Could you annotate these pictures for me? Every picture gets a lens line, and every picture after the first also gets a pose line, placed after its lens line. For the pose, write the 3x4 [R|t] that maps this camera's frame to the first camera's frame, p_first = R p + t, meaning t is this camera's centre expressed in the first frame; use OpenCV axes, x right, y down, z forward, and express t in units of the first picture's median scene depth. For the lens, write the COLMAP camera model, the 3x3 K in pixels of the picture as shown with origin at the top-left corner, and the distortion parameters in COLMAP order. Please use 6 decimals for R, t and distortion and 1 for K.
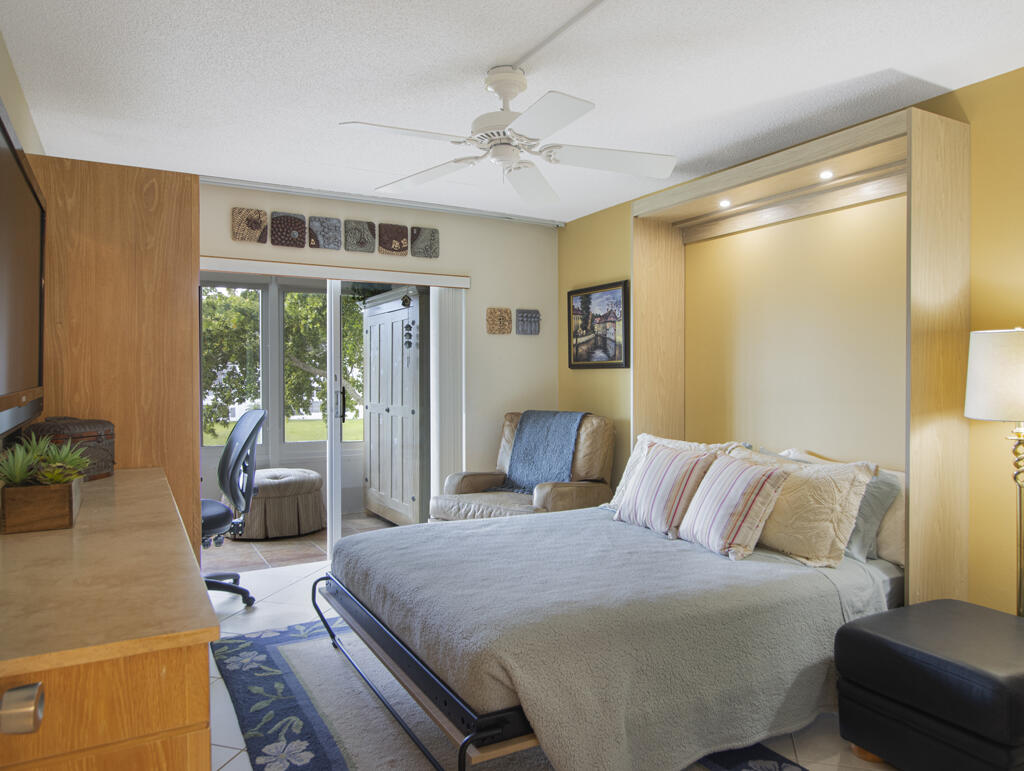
lens RADIAL K [[739.0, 0, 535.2], [0, 739.0, 370.8], [0, 0, 1]] dist [-0.012353, -0.011458]
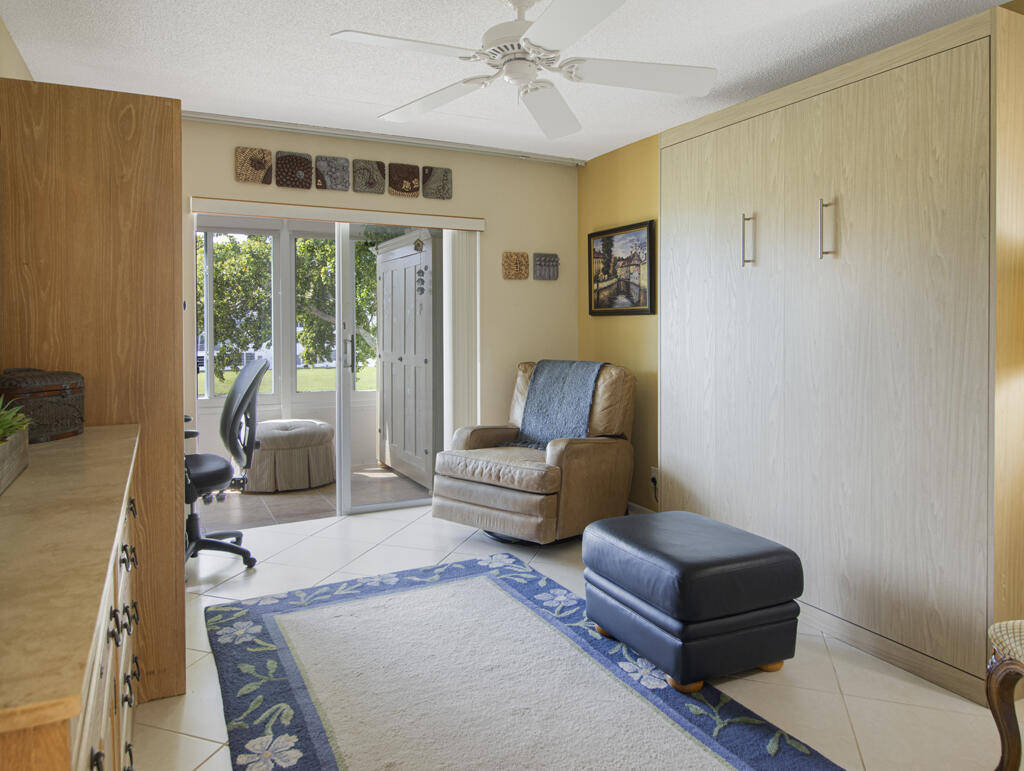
lens RADIAL K [[739.0, 0, 530.2], [0, 739.0, 375.8], [0, 0, 1]] dist [-0.012353, -0.011458]
pose [[0.999541, 0.001663, -0.030266, -0.001299], [0.000650, 0.997087, 0.076275, 0.002226], [0.030304, -0.076259, 0.996627, 0.069052]]
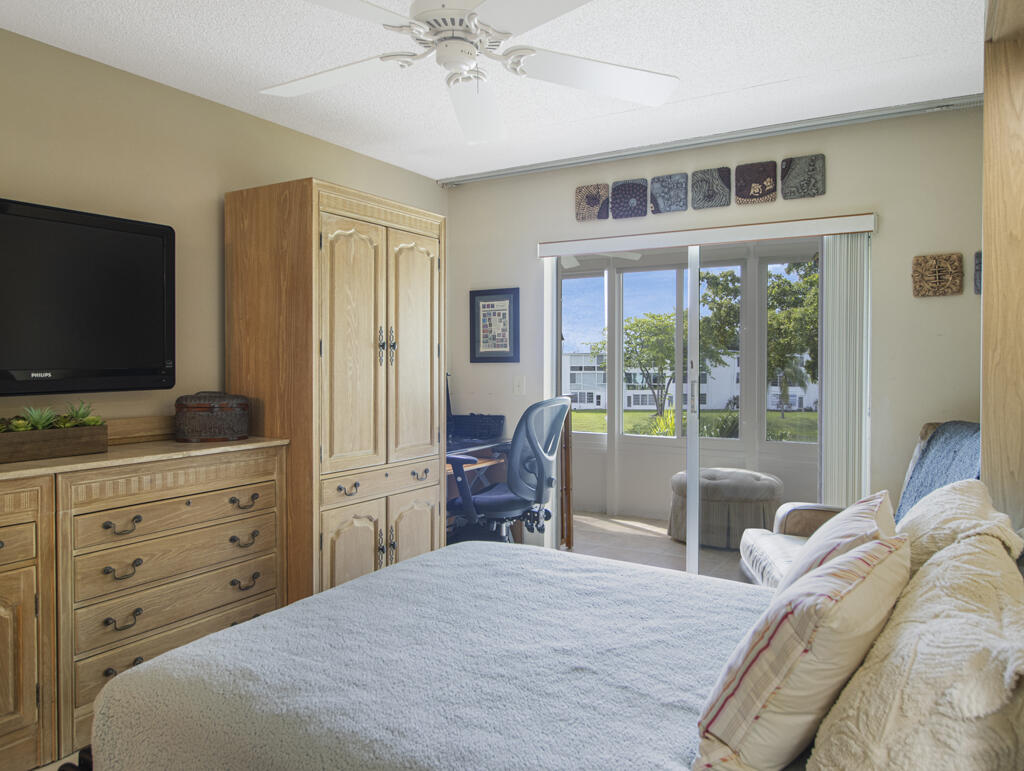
lens RADIAL K [[739.0, 0, 471.4], [0, 739.0, 381.6], [0, 0, 1]] dist [-0.012353, -0.011458]
pose [[0.461733, 0.022134, -0.886743, 0.621393], [0.005490, 0.999598, 0.027810, 0.006415], [0.887002, -0.017709, 0.461426, 0.693331]]
